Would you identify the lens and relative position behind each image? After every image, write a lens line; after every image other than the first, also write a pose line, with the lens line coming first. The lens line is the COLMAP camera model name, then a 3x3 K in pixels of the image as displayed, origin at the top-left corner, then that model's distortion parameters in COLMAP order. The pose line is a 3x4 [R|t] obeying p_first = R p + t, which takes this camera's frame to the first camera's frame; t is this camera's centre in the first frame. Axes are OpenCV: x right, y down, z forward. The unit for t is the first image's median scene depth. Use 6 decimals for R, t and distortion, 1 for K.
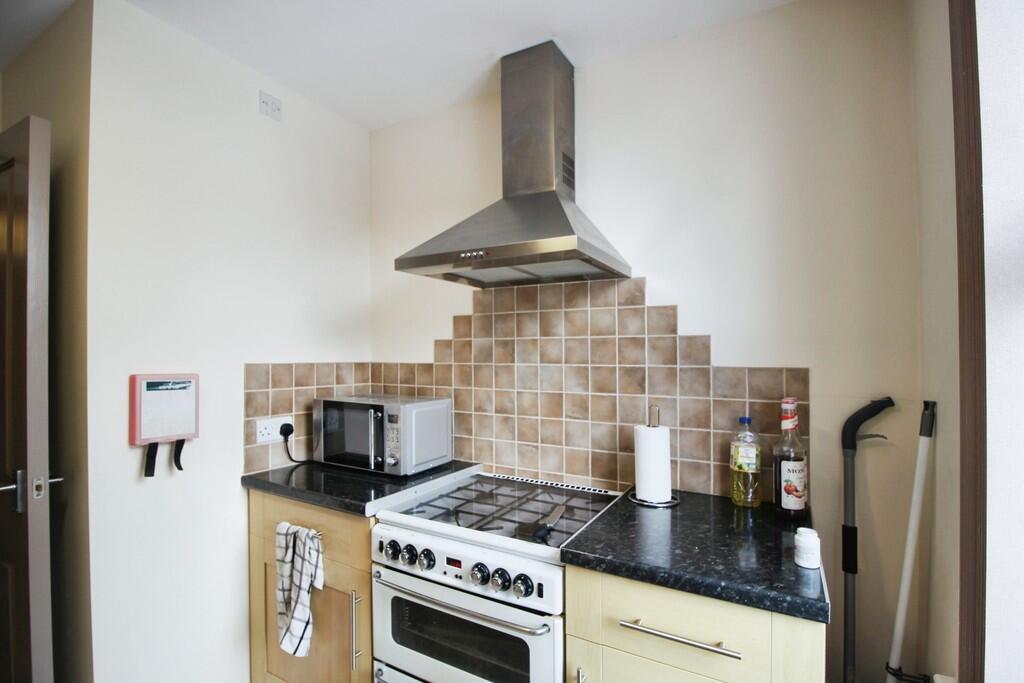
lens RADIAL K [[482.0, 0, 511.3], [0, 482.0, 358.1], [0, 0, 1]] dist [-0.000775, -0.000318]
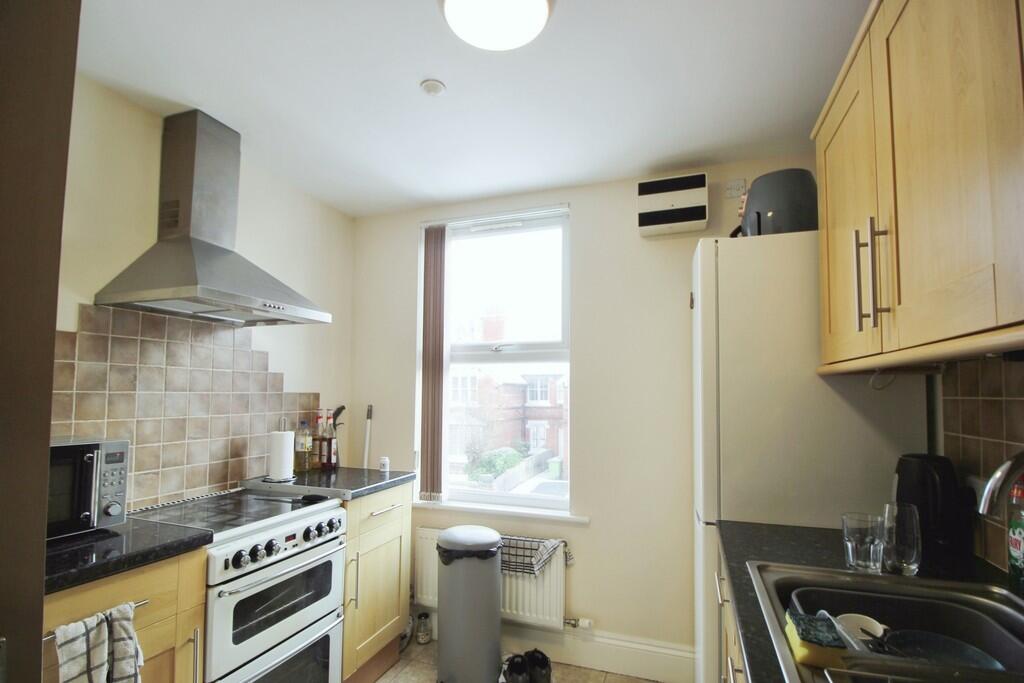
lens RADIAL K [[485.1, 0, 510.8], [0, 485.1, 399.9], [0, 0, 1]] dist [0.000136, -0.013500]
pose [[-0.175405, -0.016837, 0.984352, -1.148565], [-0.002319, 0.999858, 0.016689, 0.011326], [-0.984494, 0.000645, -0.175419, 0.468391]]
